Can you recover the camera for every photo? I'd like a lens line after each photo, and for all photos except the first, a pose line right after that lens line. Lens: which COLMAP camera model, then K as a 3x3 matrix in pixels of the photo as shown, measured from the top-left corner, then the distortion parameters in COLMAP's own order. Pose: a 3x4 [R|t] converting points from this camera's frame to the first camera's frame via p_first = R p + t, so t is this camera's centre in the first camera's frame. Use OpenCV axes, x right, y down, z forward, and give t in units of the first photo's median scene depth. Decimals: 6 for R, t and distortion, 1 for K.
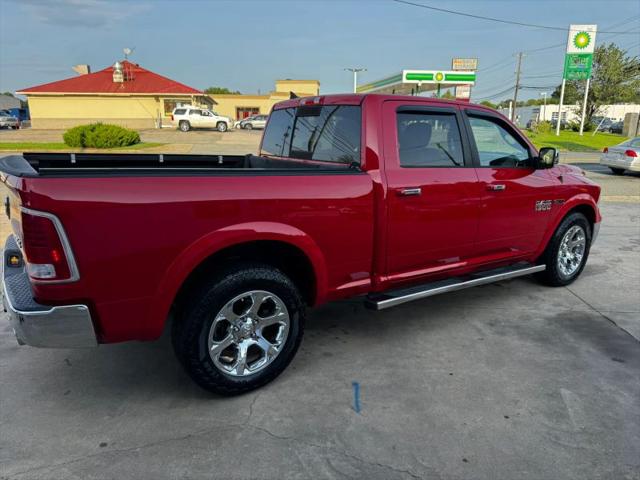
lens RADIAL K [[456.3, 0, 321.2], [0, 456.3, 238.5], [0, 0, 1]] dist [0.047569, -0.065395]
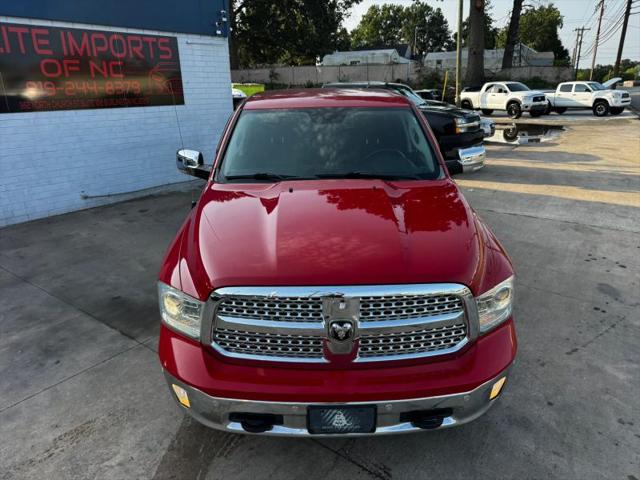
lens RADIAL K [[459.5, 0, 319.3], [0, 459.5, 239.9], [0, 0, 1]] dist [0.002050, -0.000142]
pose [[-0.555629, 0.270126, -0.786326, 0.118014], [-0.183029, 0.882811, 0.432603, -0.050824], [0.811034, 0.384287, -0.441075, 0.178673]]
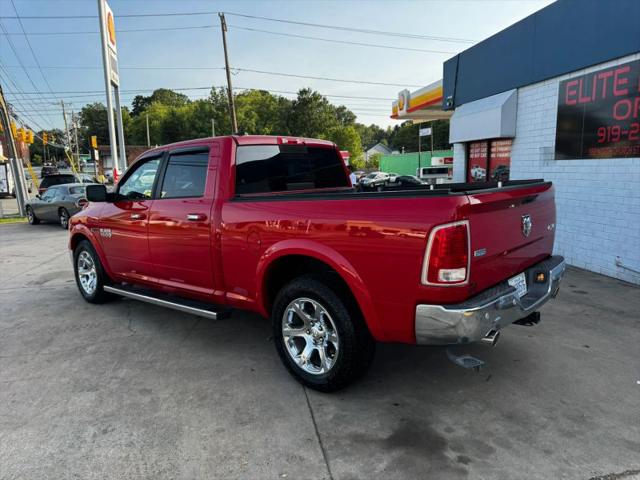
lens RADIAL K [[453.9, 0, 320.0], [0, 453.9, 240.0], [0, 0, 1]] dist [0.063967, -0.092254]
pose [[-0.237578, -0.145206, 0.960454, -0.120129], [0.253603, 0.945199, 0.205631, -0.028557], [-0.937679, 0.292428, -0.187734, 0.124360]]
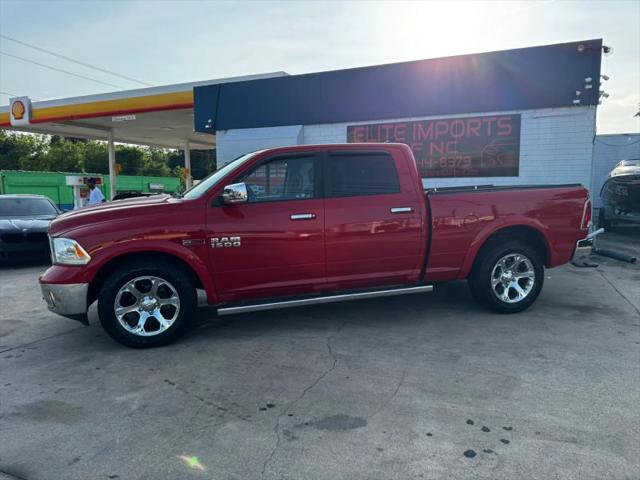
lens RADIAL K [[456.3, 0, 321.2], [0, 456.3, 238.5], [0, 0, 1]] dist [0.047569, -0.065395]
pose [[-0.938856, -0.034119, 0.342615, -0.034087], [0.085127, 0.941183, 0.326999, -0.053907], [-0.333621, 0.336171, -0.880731, 0.247516]]
